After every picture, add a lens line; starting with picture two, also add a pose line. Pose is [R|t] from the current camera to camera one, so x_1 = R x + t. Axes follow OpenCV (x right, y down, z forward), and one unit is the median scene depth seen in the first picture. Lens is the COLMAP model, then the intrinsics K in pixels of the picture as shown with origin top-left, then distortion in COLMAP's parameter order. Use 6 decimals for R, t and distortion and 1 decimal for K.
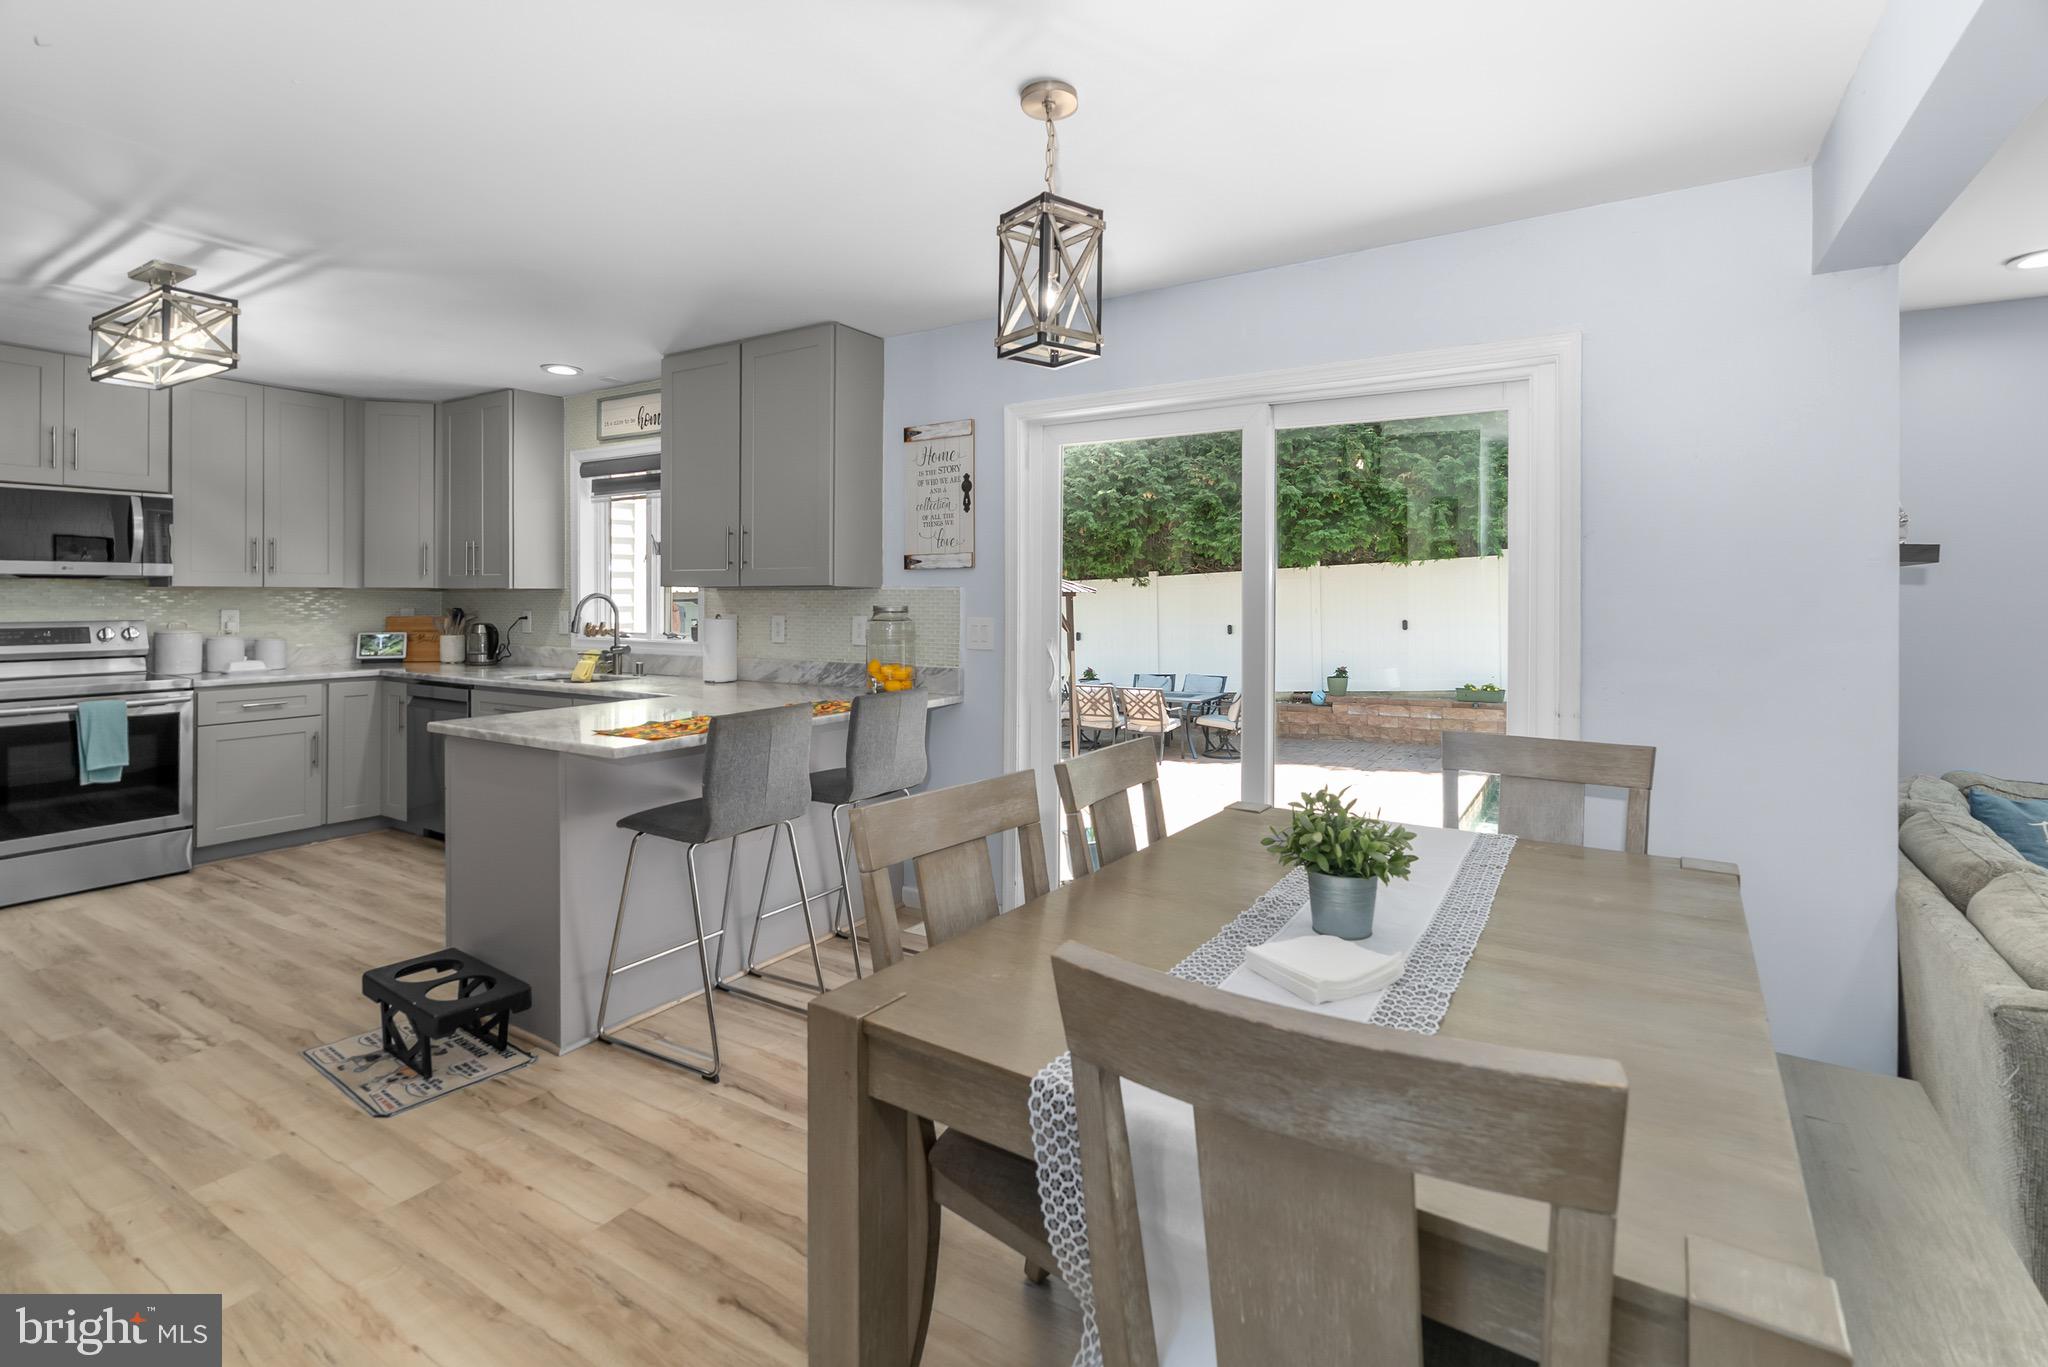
lens RADIAL K [[948.7, 0, 1012.1], [0, 948.7, 598.6], [0, 0, 1]] dist [-0.015543, 0.006079]
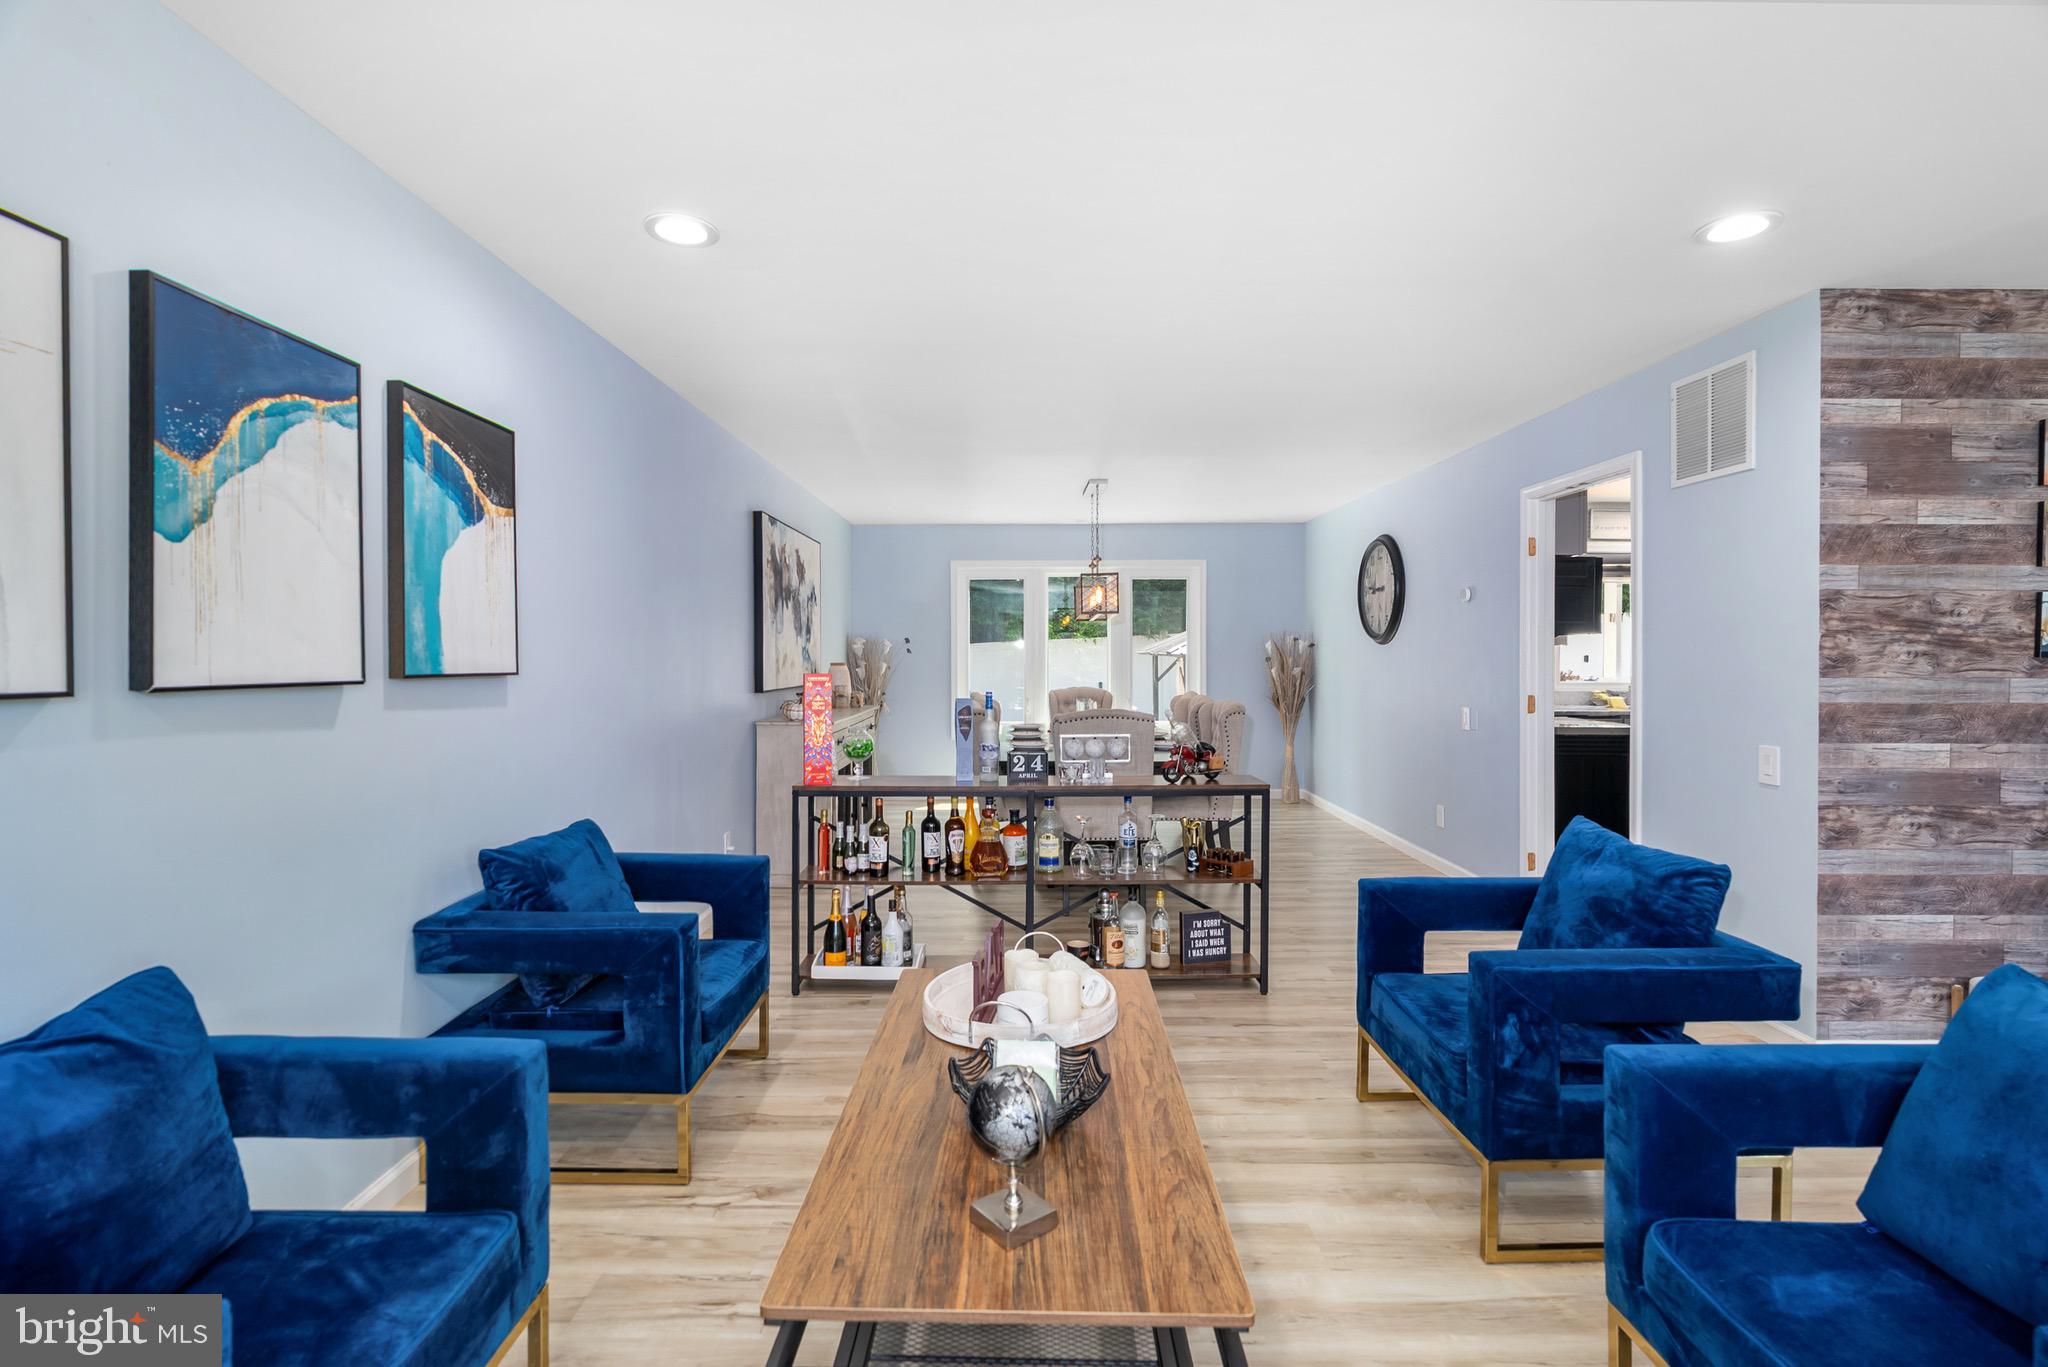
lens RADIAL K [[948.7, 0, 1025.1], [0, 948.7, 656.0], [0, 0, 1]] dist [-0.015543, 0.006079]
pose [[0.847661, -0.005683, 0.530507, -2.181169], [0.005515, 0.999983, 0.001900, -0.004149], [-0.530509, 0.001315, 0.847678, 0.294980]]
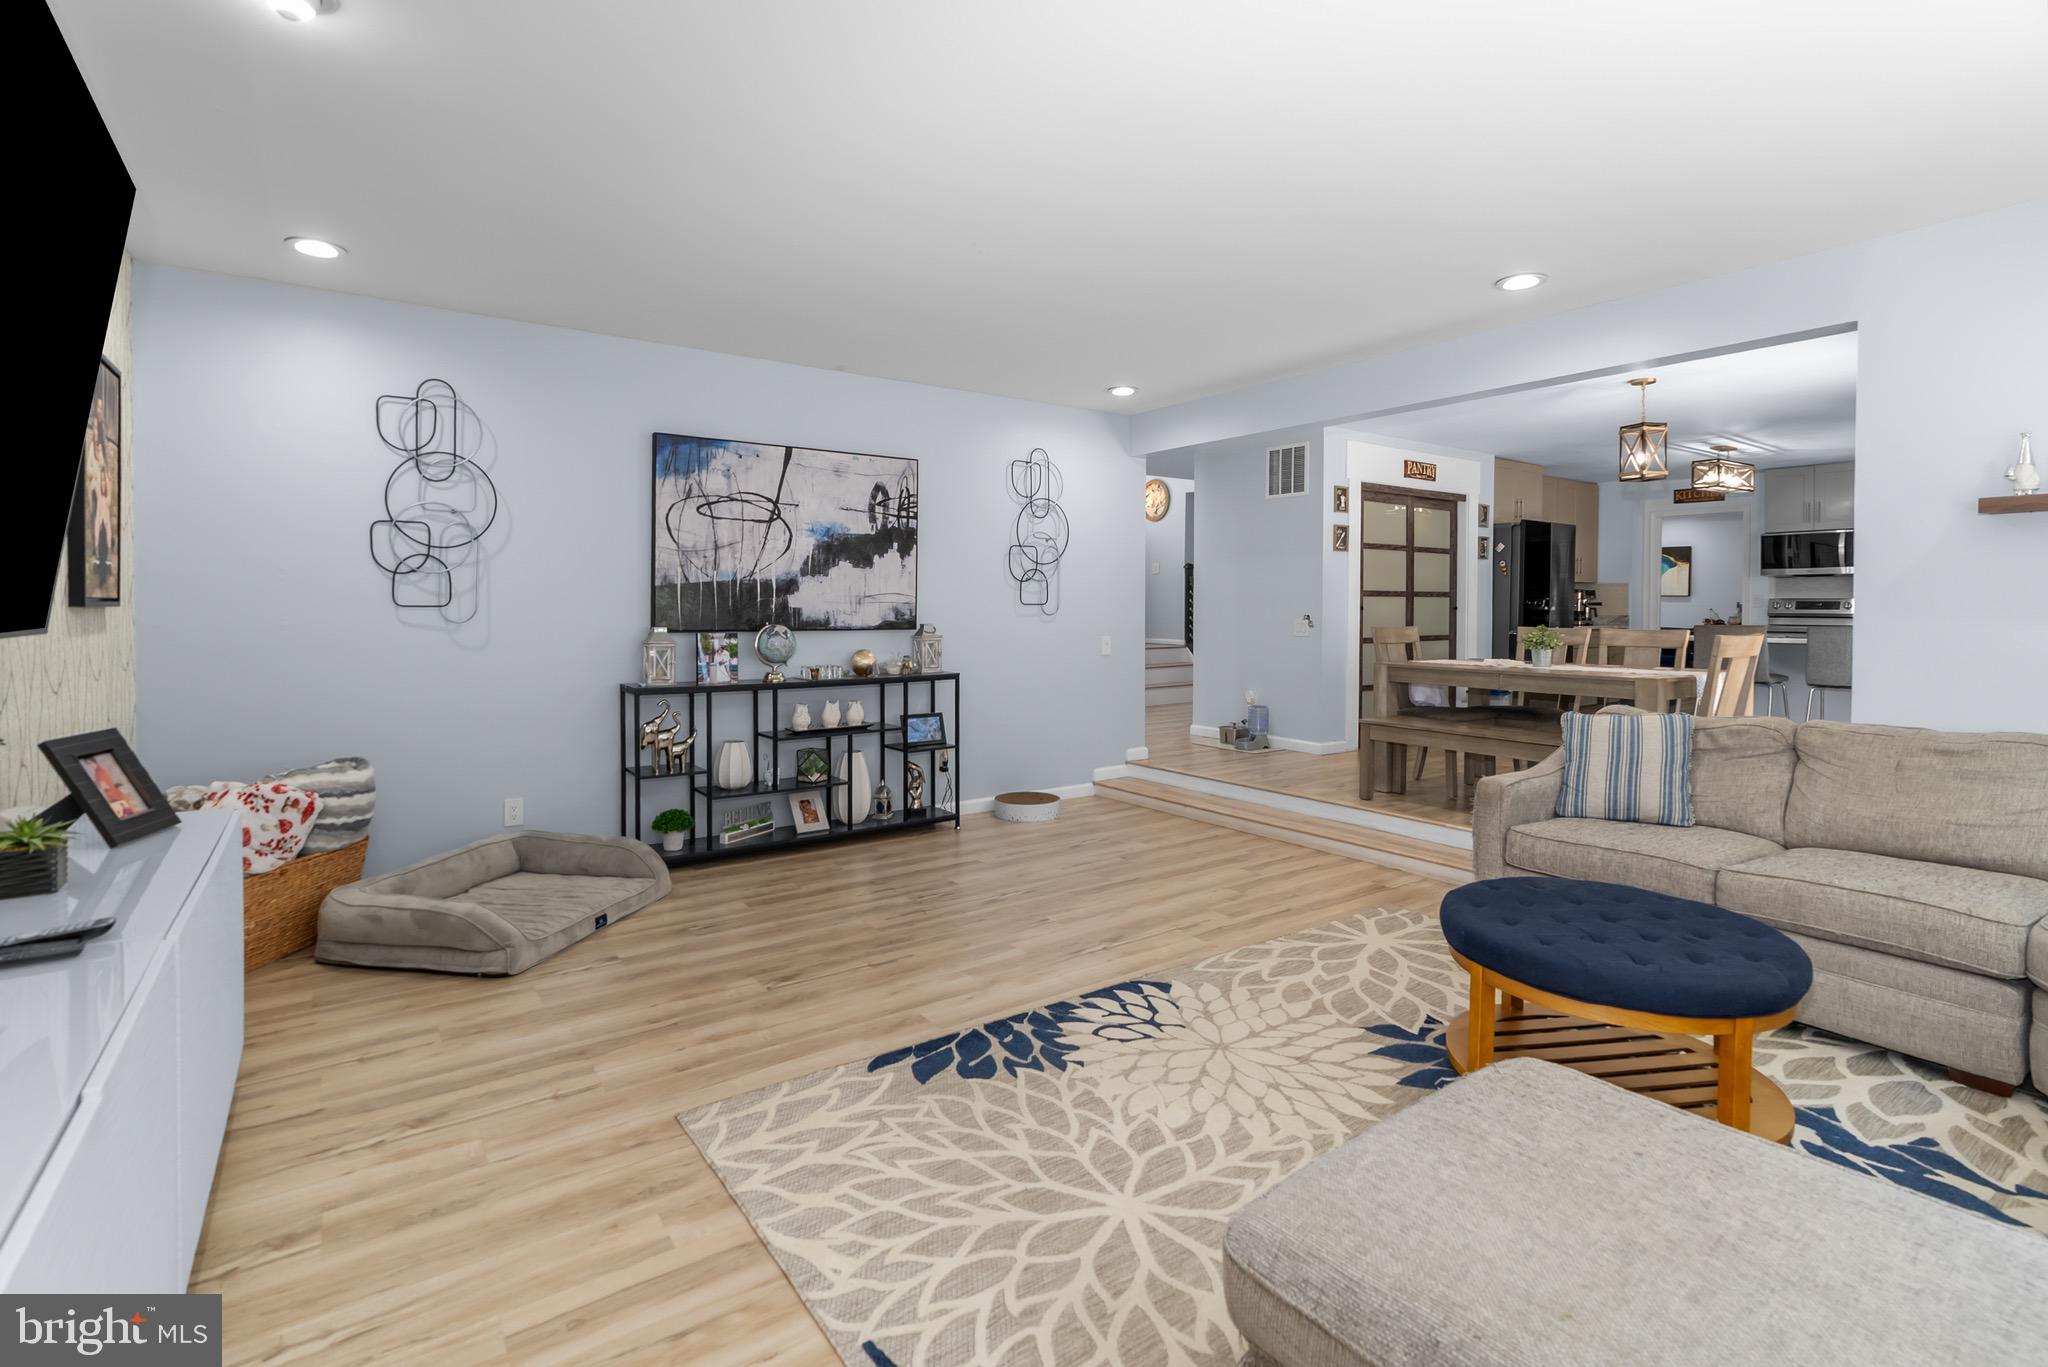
lens RADIAL K [[948.7, 0, 1000.4], [0, 948.7, 627.5], [0, 0, 1]] dist [-0.015543, 0.006079]
pose [[-0.398958, 0.018982, -0.916773, 1.499089], [-0.002717, 0.999757, 0.021882, 0.048650], [0.916965, 0.011221, -0.398809, 0.195671]]
